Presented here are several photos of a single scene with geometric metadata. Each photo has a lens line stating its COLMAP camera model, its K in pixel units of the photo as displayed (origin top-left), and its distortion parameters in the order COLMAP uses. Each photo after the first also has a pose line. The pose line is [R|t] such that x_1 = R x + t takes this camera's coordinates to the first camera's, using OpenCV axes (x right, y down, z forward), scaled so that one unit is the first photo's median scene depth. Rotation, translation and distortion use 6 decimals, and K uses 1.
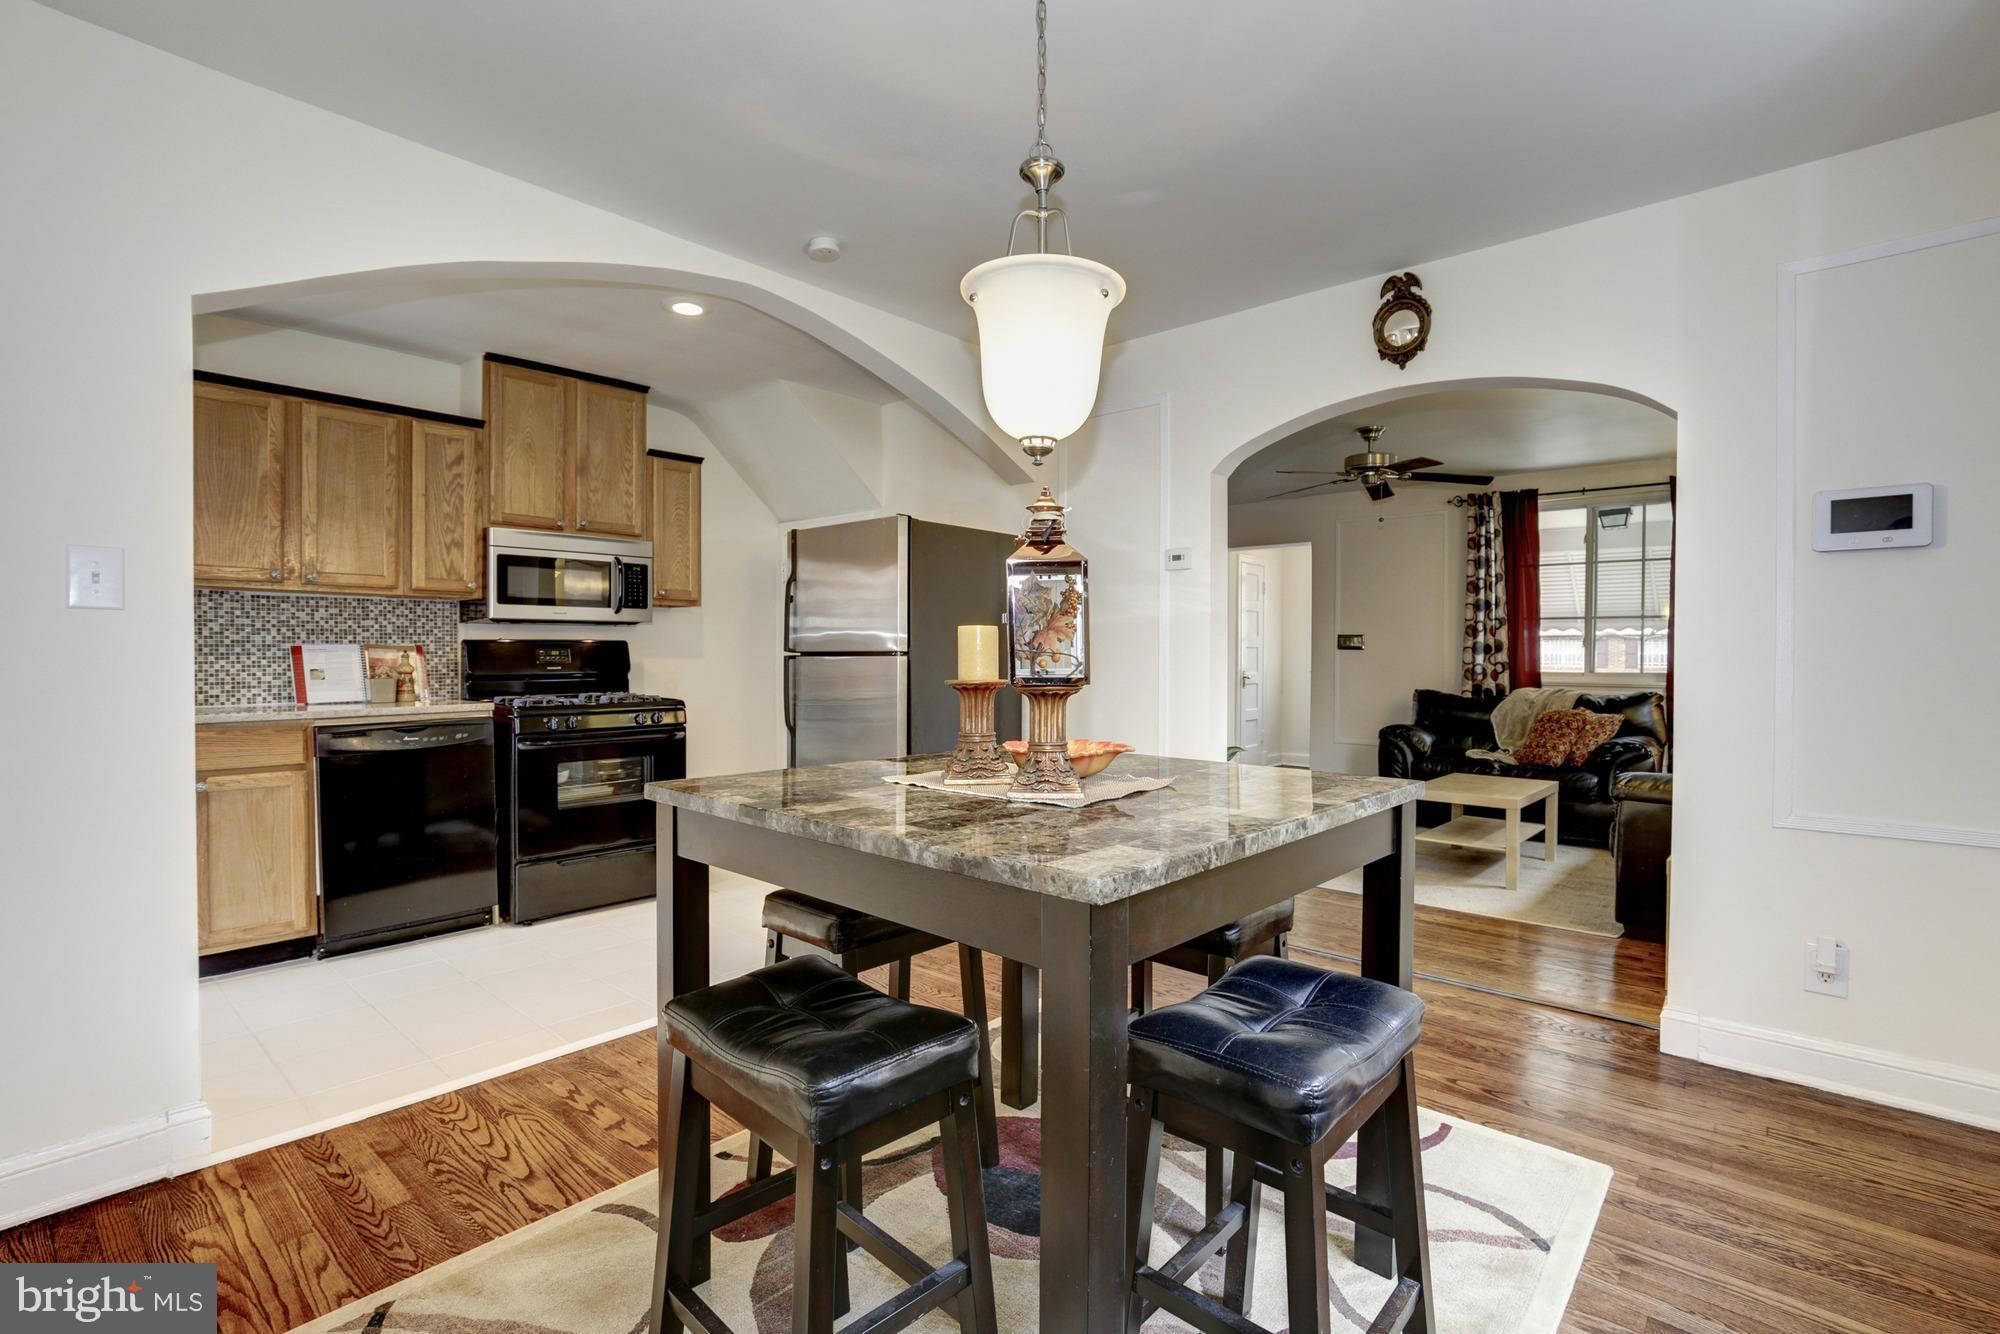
lens RADIAL K [[936.6, 0, 1000.0], [0, 936.6, 667.0], [0, 0, 1]] dist [-0.027123, 0.007007]
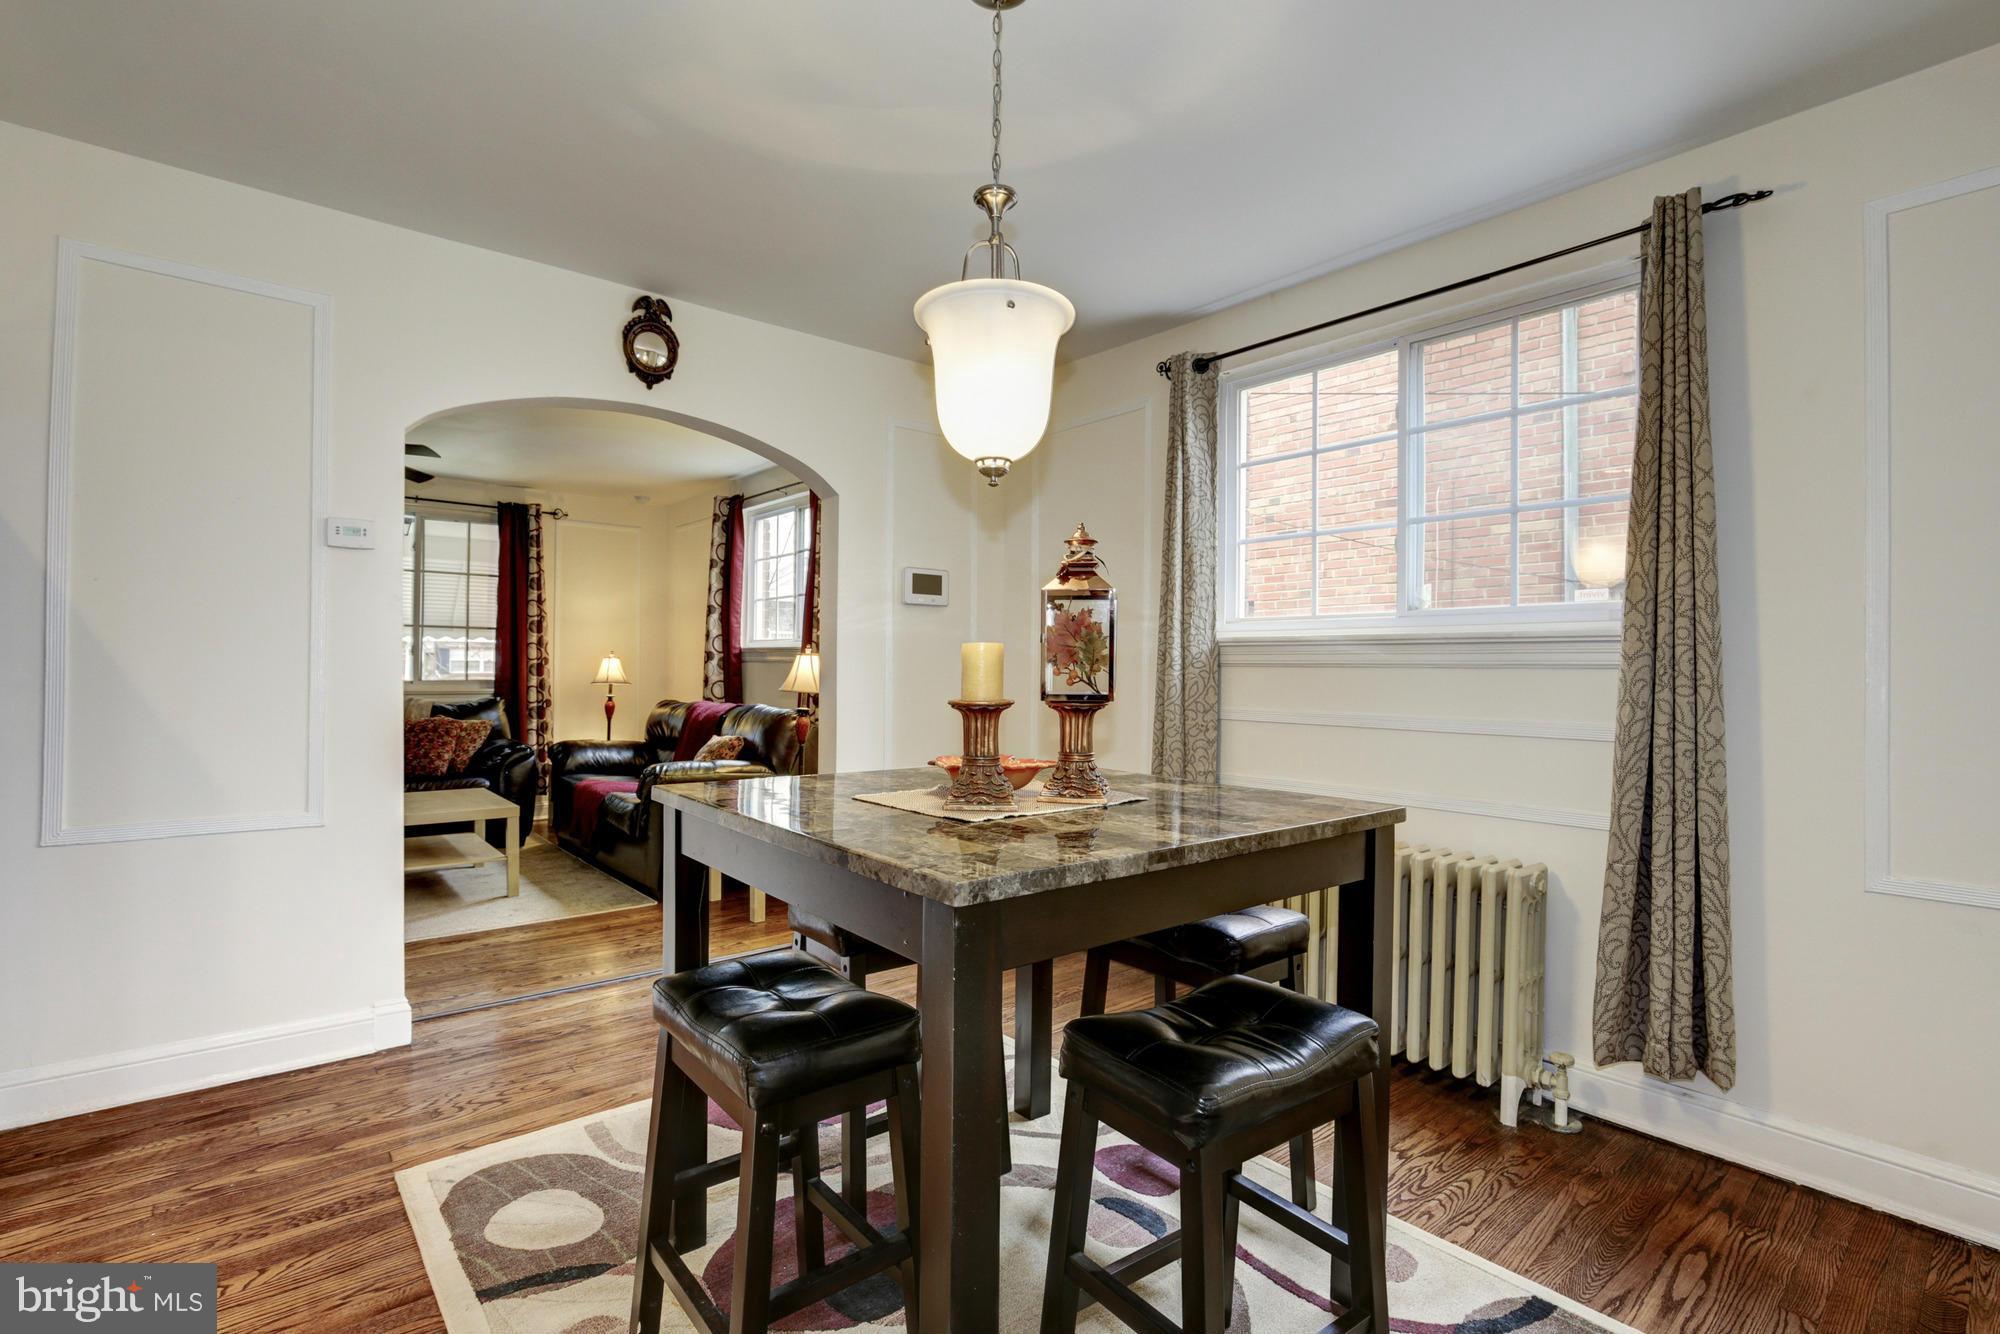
lens RADIAL K [[936.6, 0, 1000.0], [0, 936.6, 667.0], [0, 0, 1]] dist [-0.027123, 0.007007]
pose [[0.137992, 0.001348, 0.990432, -0.317353], [0.002999, 0.999994, -0.001778, -0.005629], [-0.990429, 0.003215, 0.137987, 0.280815]]
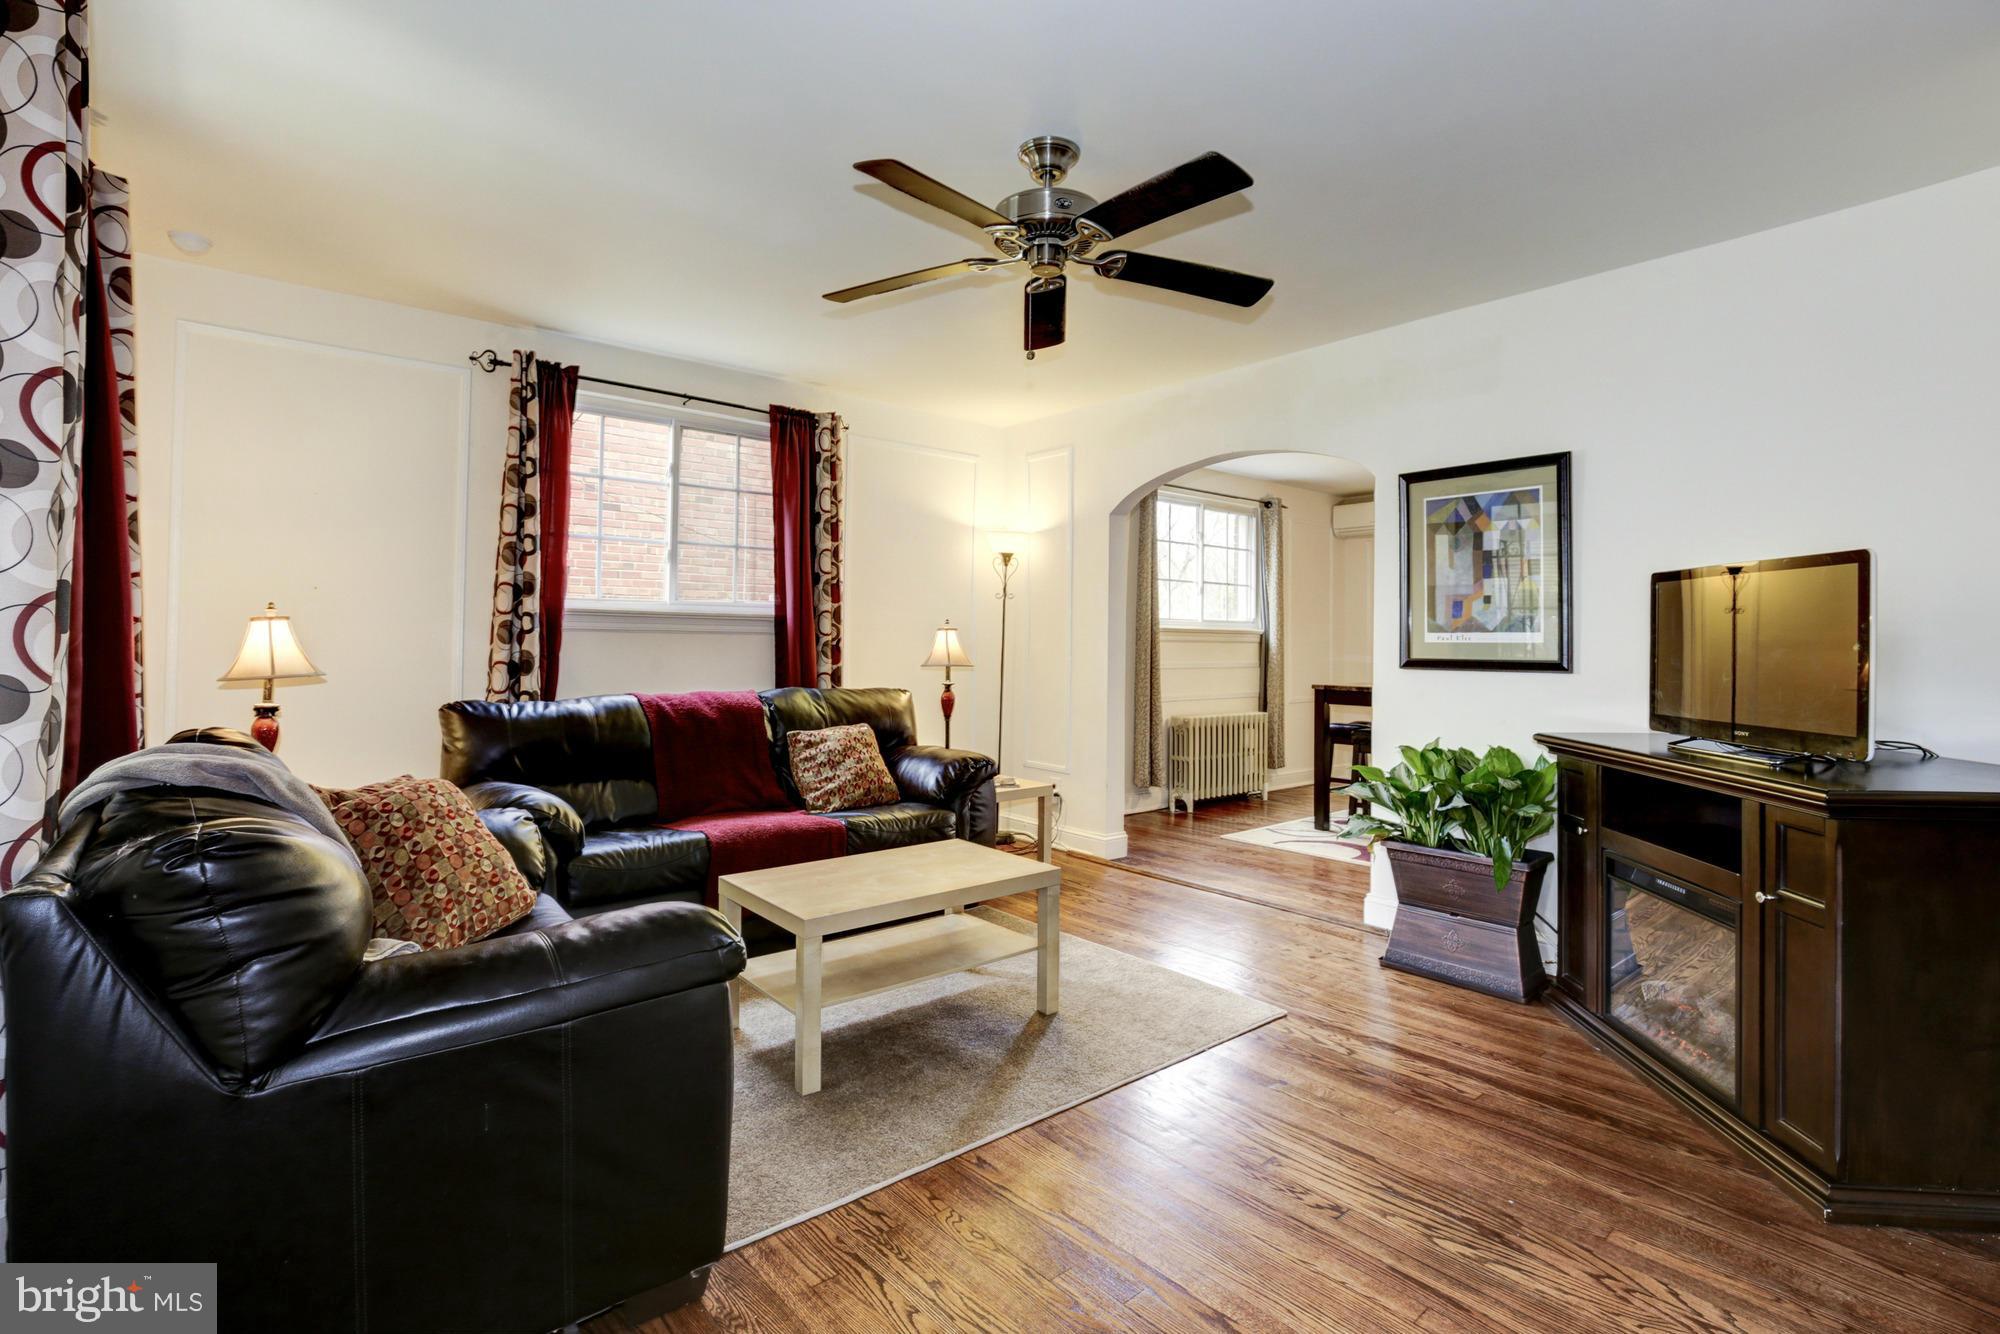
lens RADIAL K [[965.7, 0, 1024.8], [0, 965.7, 629.7], [0, 0, 1]] dist [-0.030582, 0.009513]
pose [[-0.993843, -0.005234, 0.110674, 0.342110], [-0.005925, 0.999965, -0.005923, -0.015370], [-0.110639, -0.006543, -0.993839, 1.456989]]
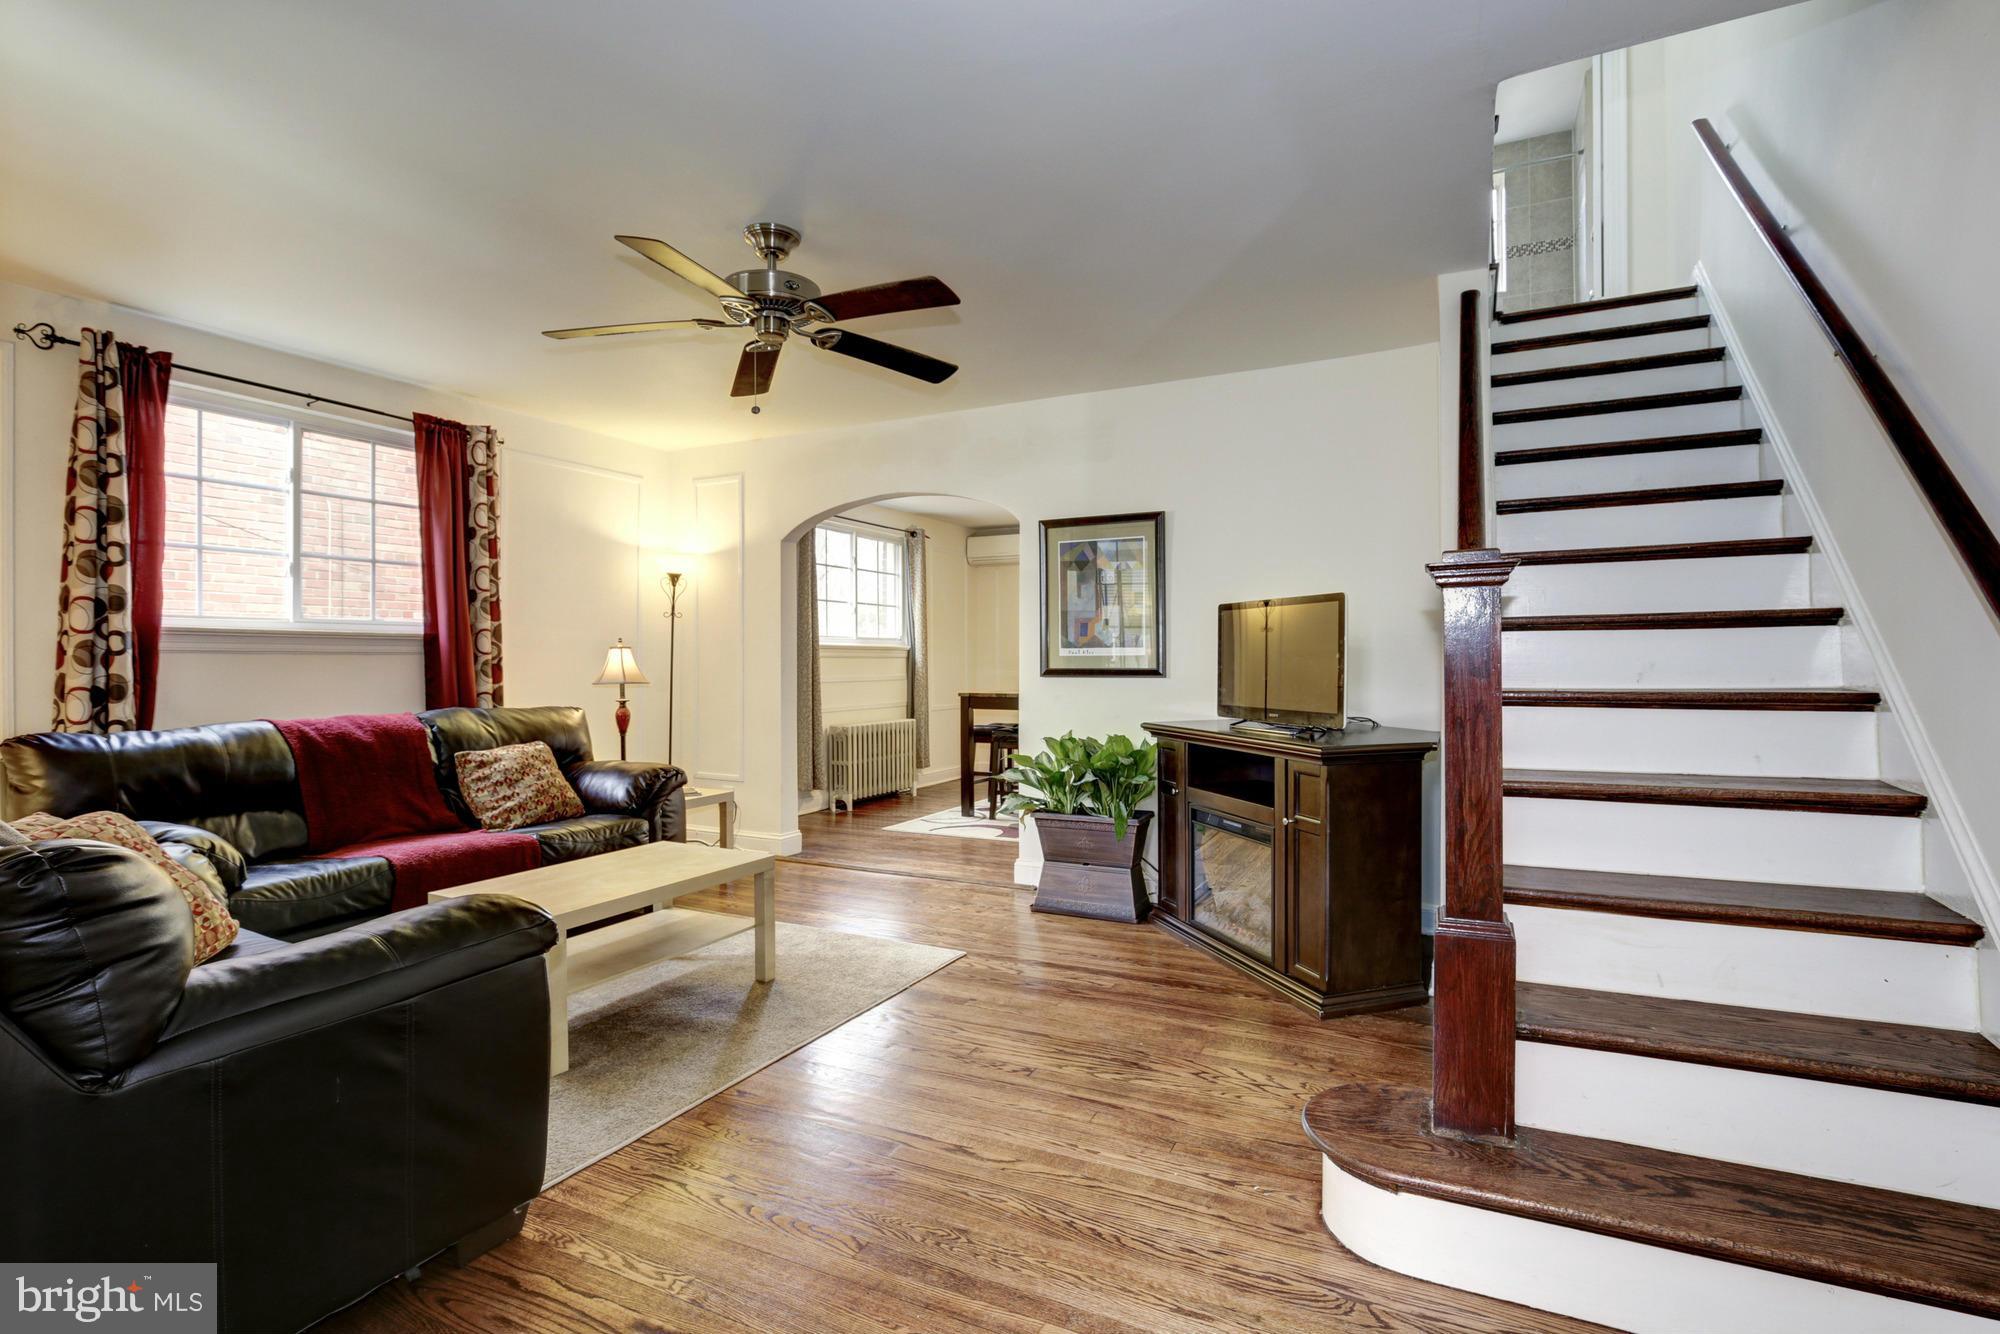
lens RADIAL K [[936.6, 0, 1000.0], [0, 936.6, 667.0], [0, 0, 1]] dist [-0.027123, 0.007007]
pose [[-0.967186, 0.005896, -0.254000, 0.399527], [0.001850, 0.999868, 0.016164, -0.015520], [0.254062, 0.015163, -0.967069, 1.545154]]
